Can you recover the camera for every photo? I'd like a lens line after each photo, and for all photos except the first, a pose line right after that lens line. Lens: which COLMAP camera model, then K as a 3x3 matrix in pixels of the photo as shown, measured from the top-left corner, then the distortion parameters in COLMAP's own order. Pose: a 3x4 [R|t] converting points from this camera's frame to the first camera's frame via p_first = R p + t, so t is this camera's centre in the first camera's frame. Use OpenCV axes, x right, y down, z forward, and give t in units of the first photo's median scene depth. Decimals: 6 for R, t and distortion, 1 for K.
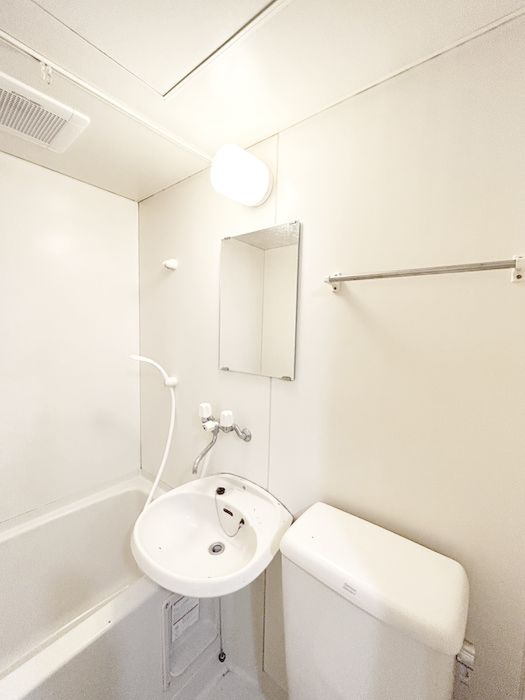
lens RADIAL K [[282.6, 0, 262.5], [0, 282.6, 350.0], [0, 0, 1]] dist [-0.000377, -0.000315]
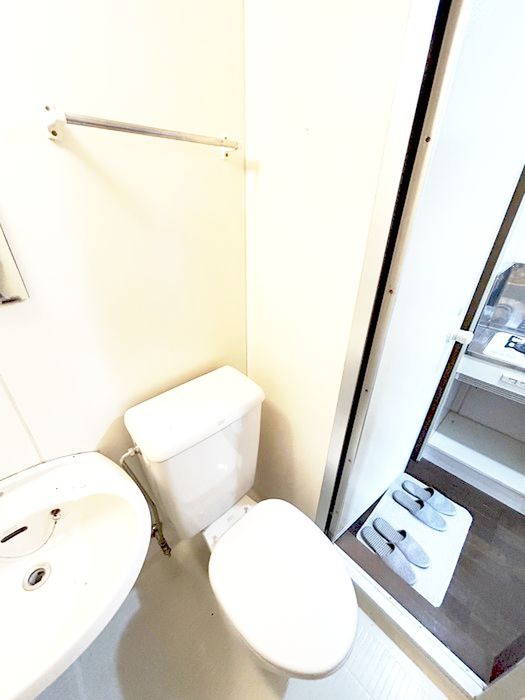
lens RADIAL K [[282.6, 0, 262.5], [0, 282.6, 350.0], [0, 0, 1]] dist [-0.000377, -0.000315]
pose [[0.144627, -0.491237, 0.858935, -0.467598], [0.070847, 0.870975, 0.486193, -0.067693], [-0.986947, -0.009464, 0.160769, 0.428770]]
